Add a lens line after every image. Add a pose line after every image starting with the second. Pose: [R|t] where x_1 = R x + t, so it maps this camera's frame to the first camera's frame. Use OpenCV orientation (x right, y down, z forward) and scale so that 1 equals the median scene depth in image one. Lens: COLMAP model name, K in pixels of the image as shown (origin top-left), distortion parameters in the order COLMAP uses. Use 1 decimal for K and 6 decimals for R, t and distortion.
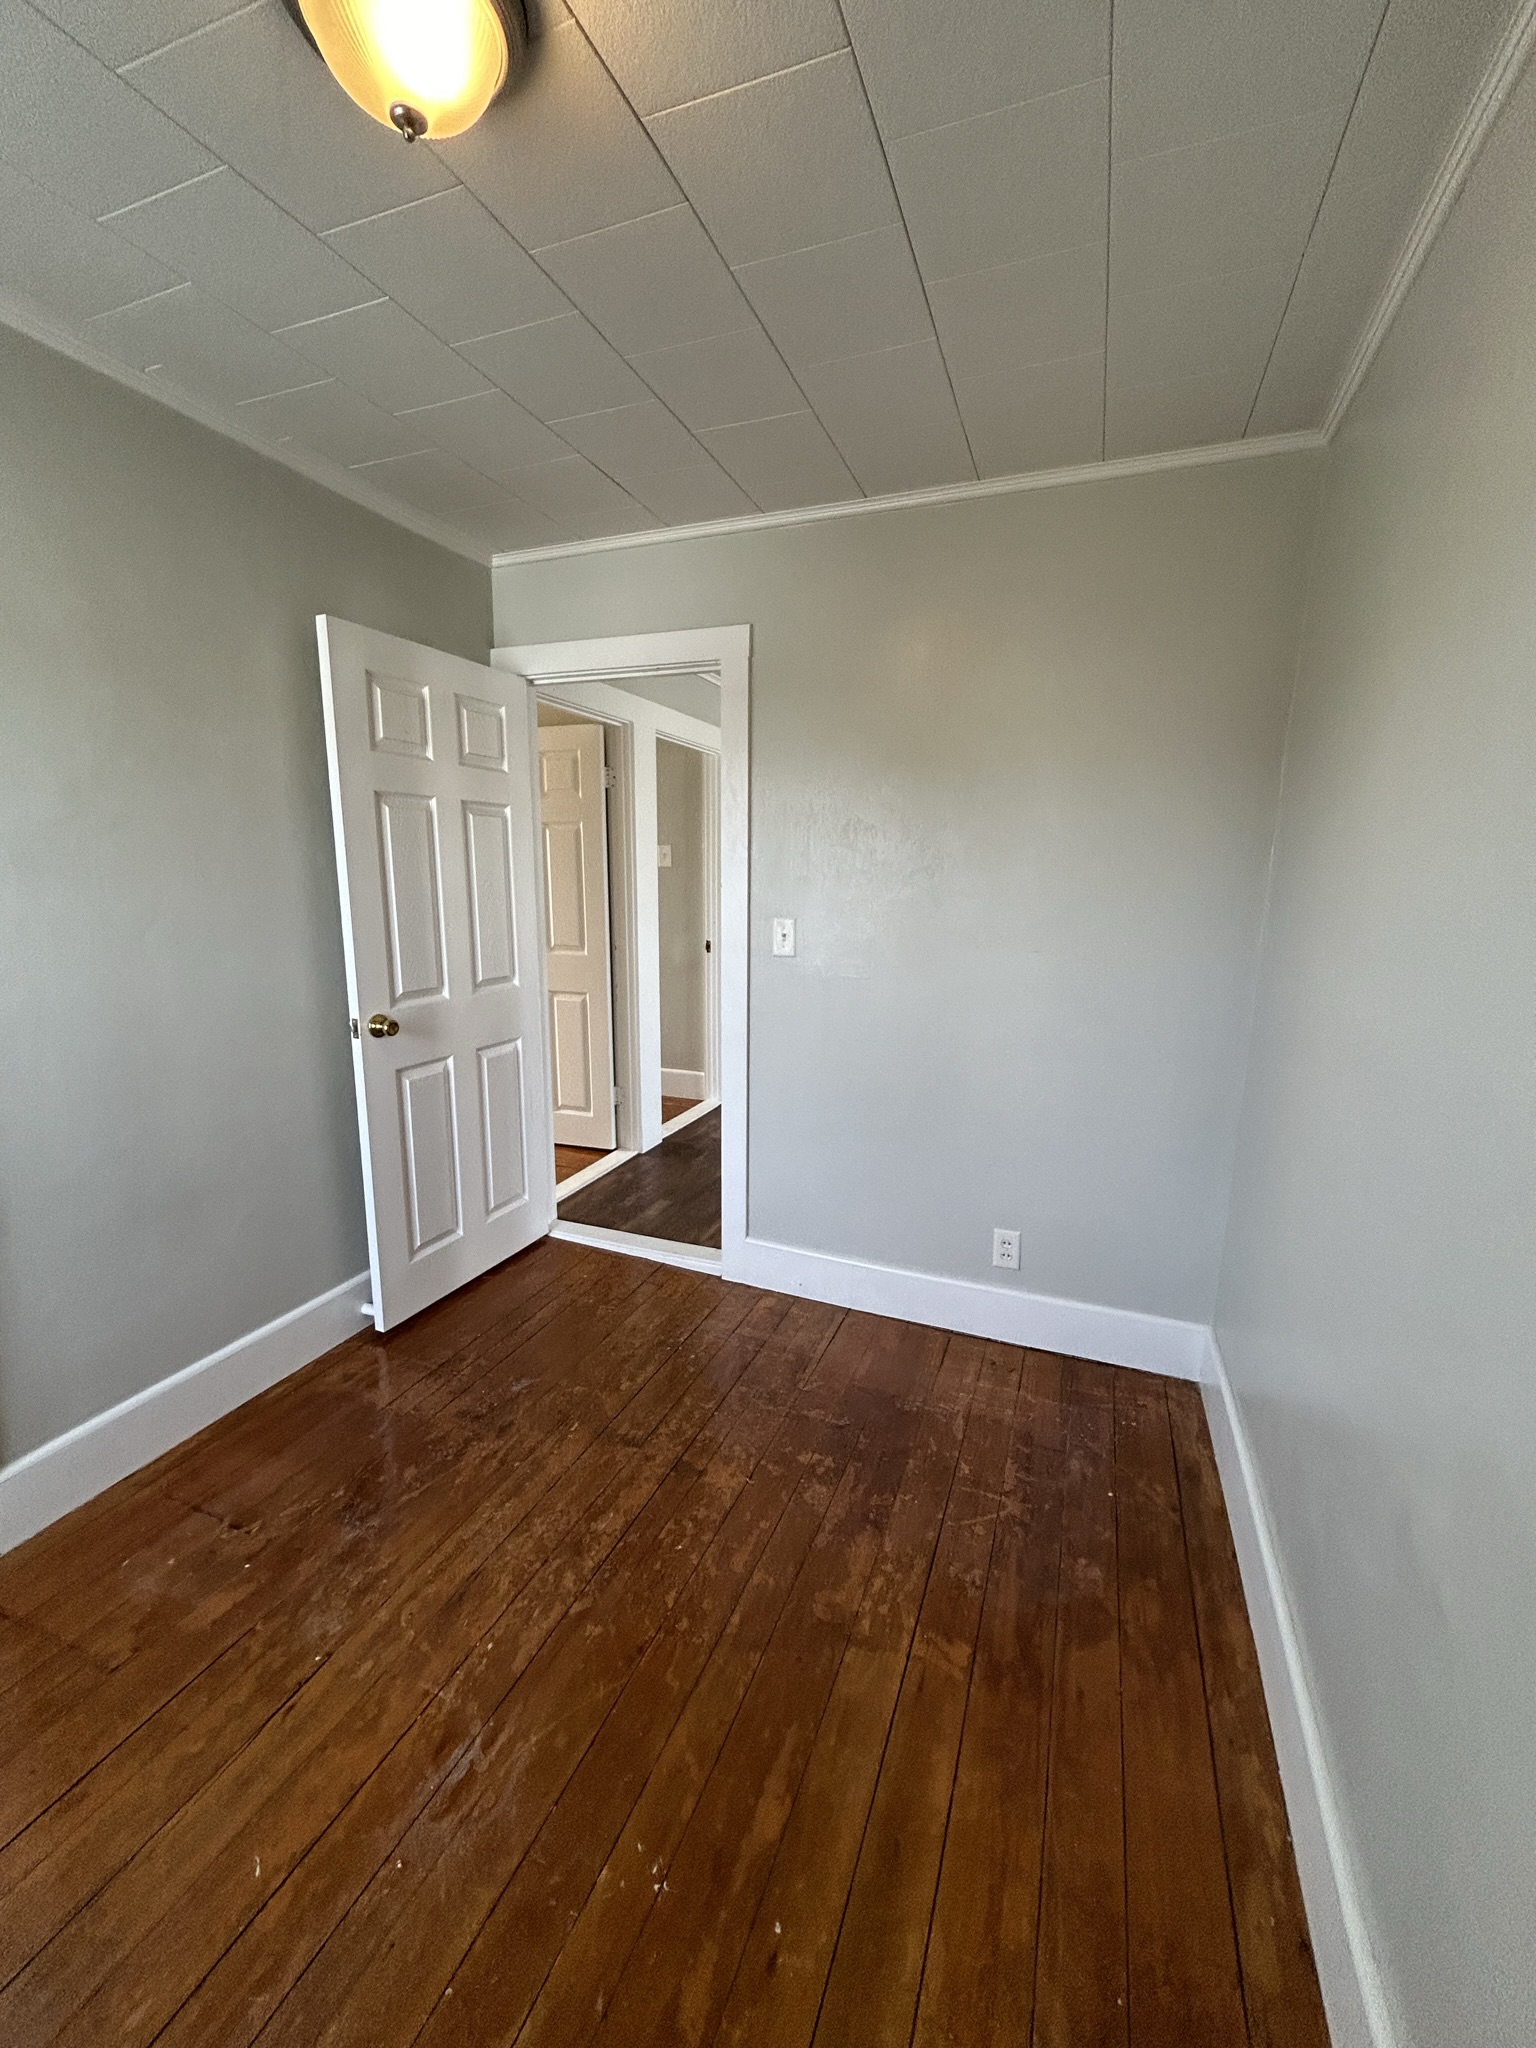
lens RADIAL K [[829.9, 0, 771.4], [0, 829.9, 1028.0], [0, 0, 1]] dist [-0.002437, 0.002382]
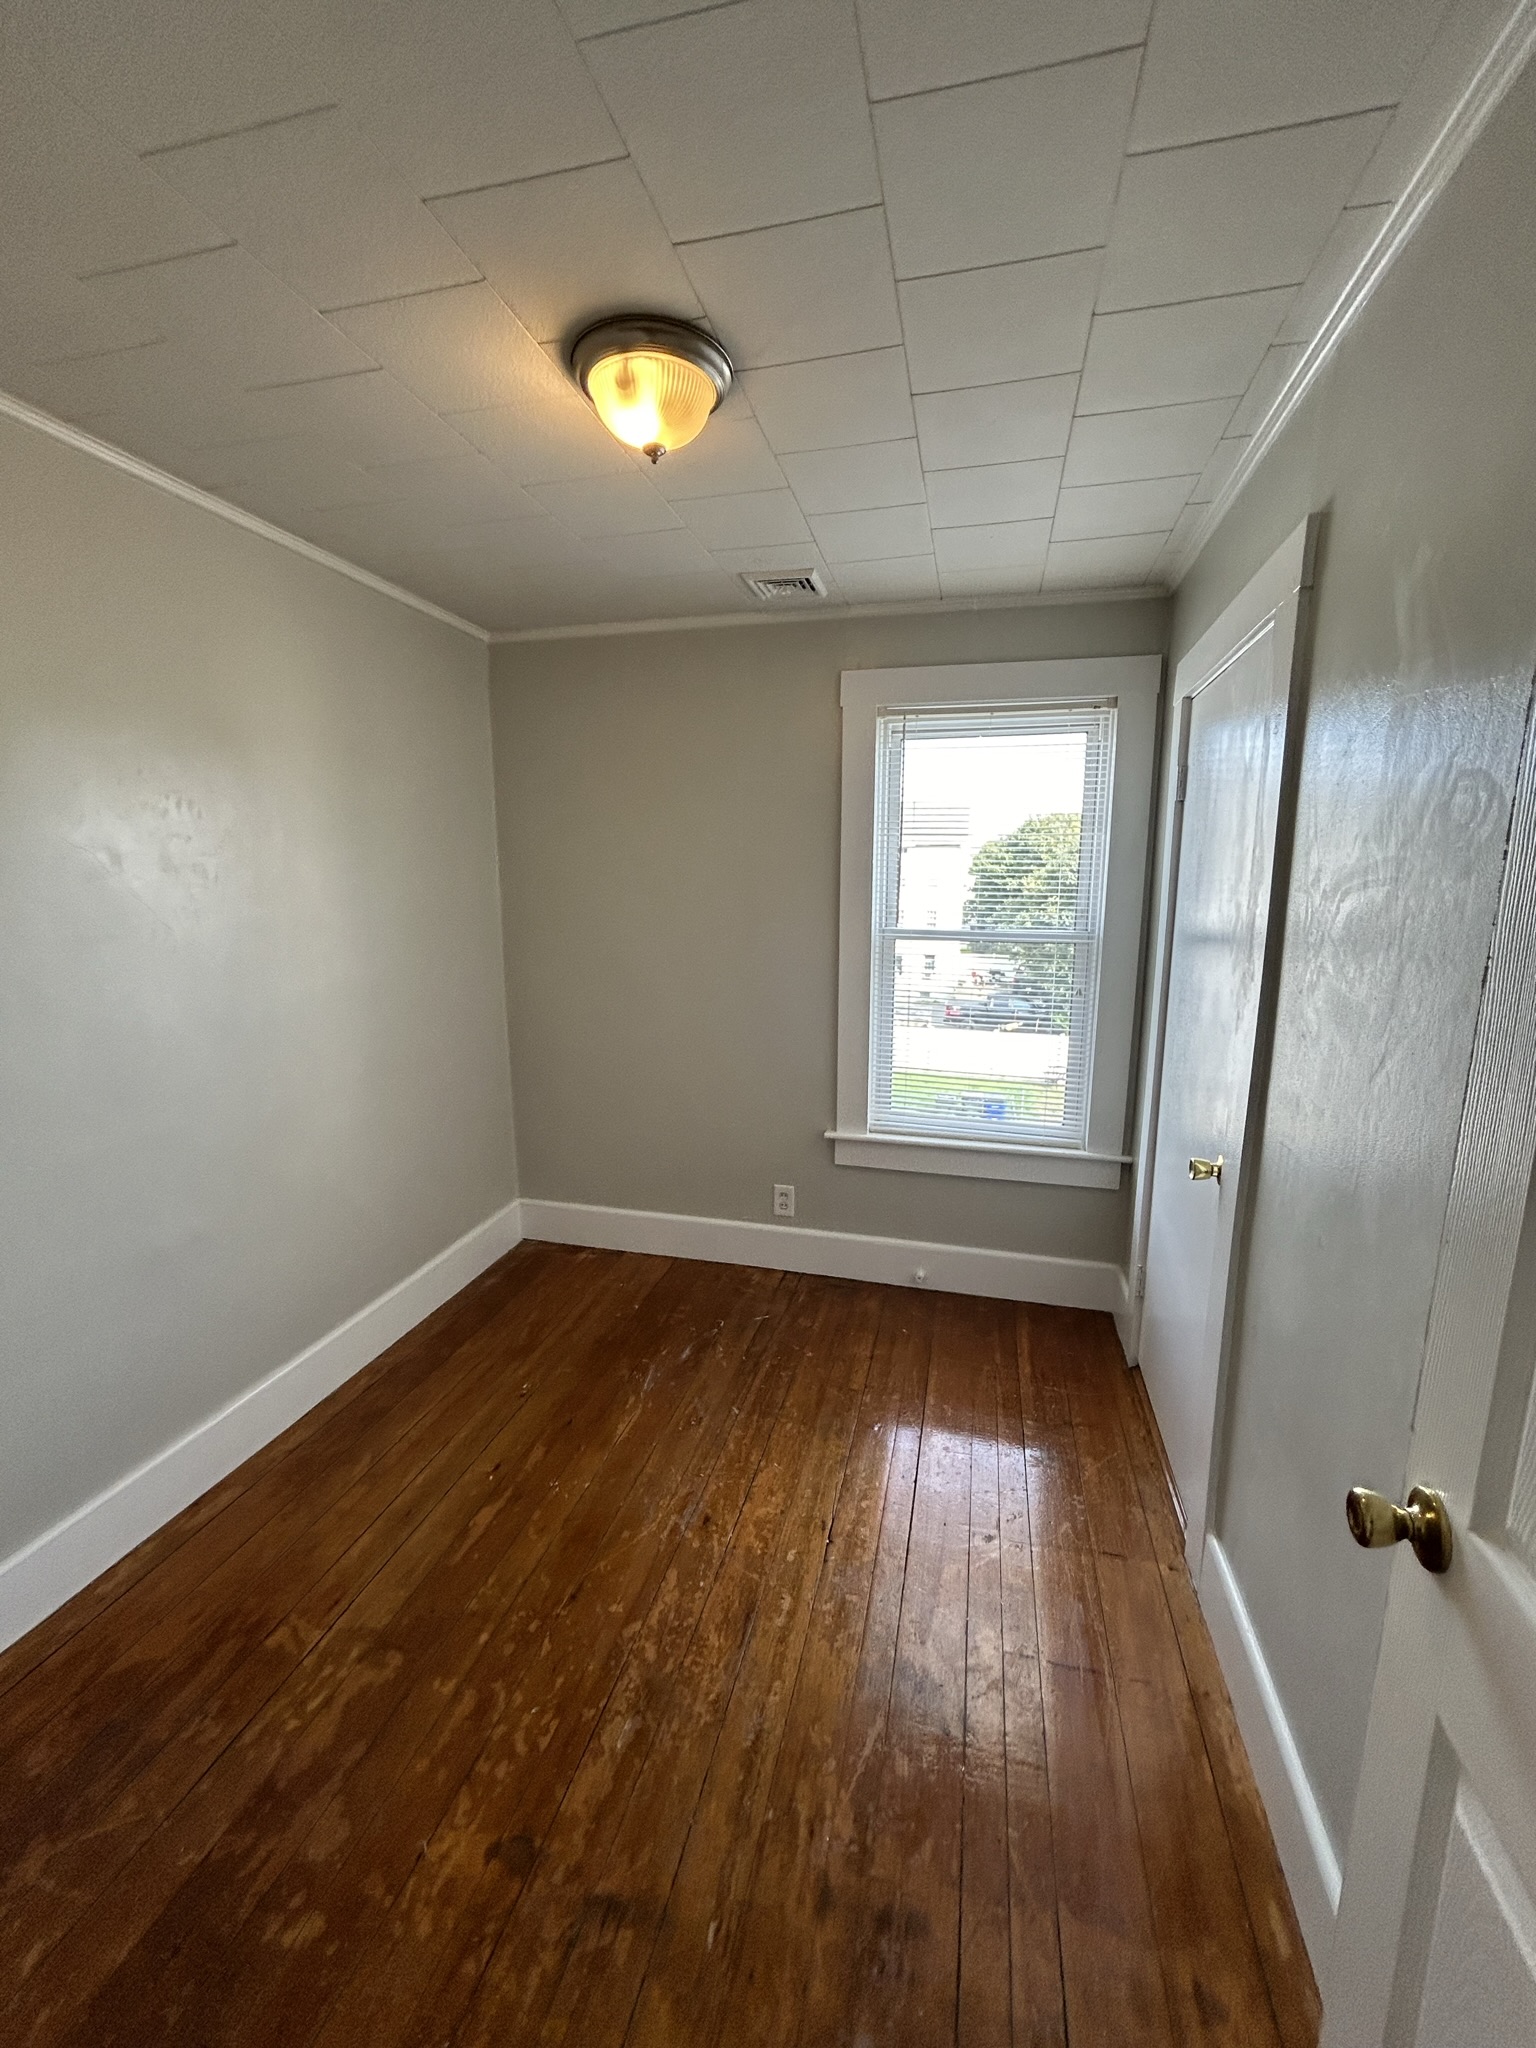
lens RADIAL K [[829.9, 0, 771.4], [0, 829.9, 1028.0], [0, 0, 1]] dist [-0.002437, 0.002382]
pose [[-0.991846, 0.001524, -0.127430, -0.255320], [-0.043792, 0.934964, 0.352030, -0.377935], [0.119678, 0.354740, -0.927274, 1.625318]]
